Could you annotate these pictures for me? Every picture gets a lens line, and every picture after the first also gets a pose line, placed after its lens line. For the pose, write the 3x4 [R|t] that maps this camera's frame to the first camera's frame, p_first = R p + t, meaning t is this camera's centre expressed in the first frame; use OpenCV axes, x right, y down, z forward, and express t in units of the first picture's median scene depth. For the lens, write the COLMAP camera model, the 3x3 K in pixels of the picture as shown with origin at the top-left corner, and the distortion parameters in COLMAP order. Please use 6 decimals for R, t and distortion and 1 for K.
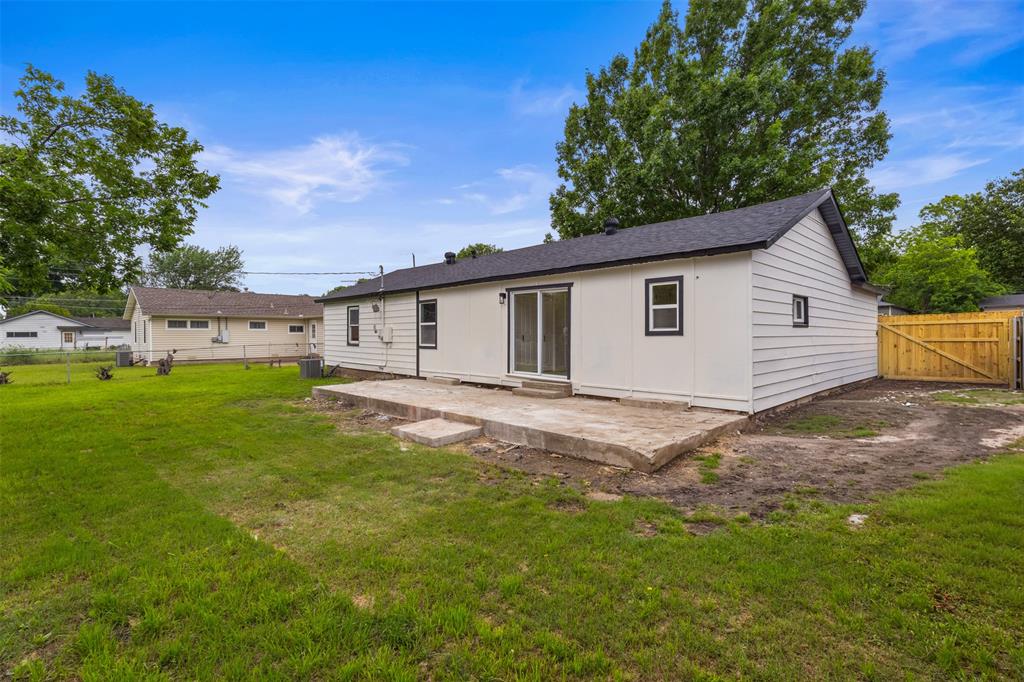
lens RADIAL K [[475.1, 0, 510.4], [0, 475.1, 345.7], [0, 0, 1]] dist [0.000114, 0.000635]
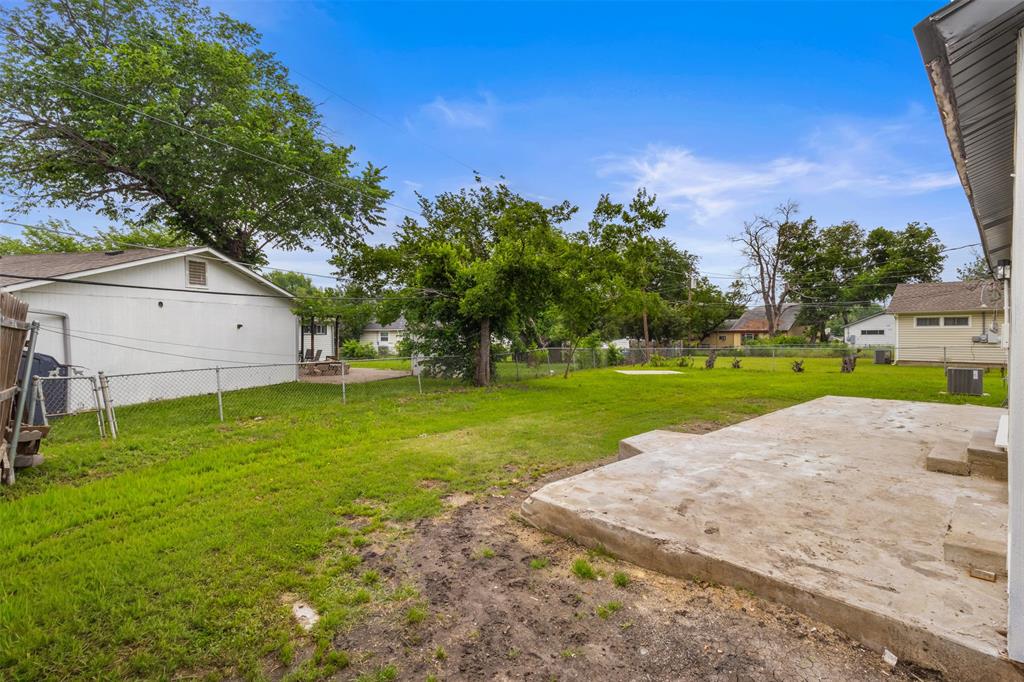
lens RADIAL K [[475.1, 0, 510.4], [0, 475.1, 345.7], [0, 0, 1]] dist [0.000114, 0.000635]
pose [[-0.028307, 0.026453, -0.999249, 0.519646], [-0.018449, 0.999466, 0.026982, -0.019842], [0.999429, 0.019198, -0.027803, 0.485131]]
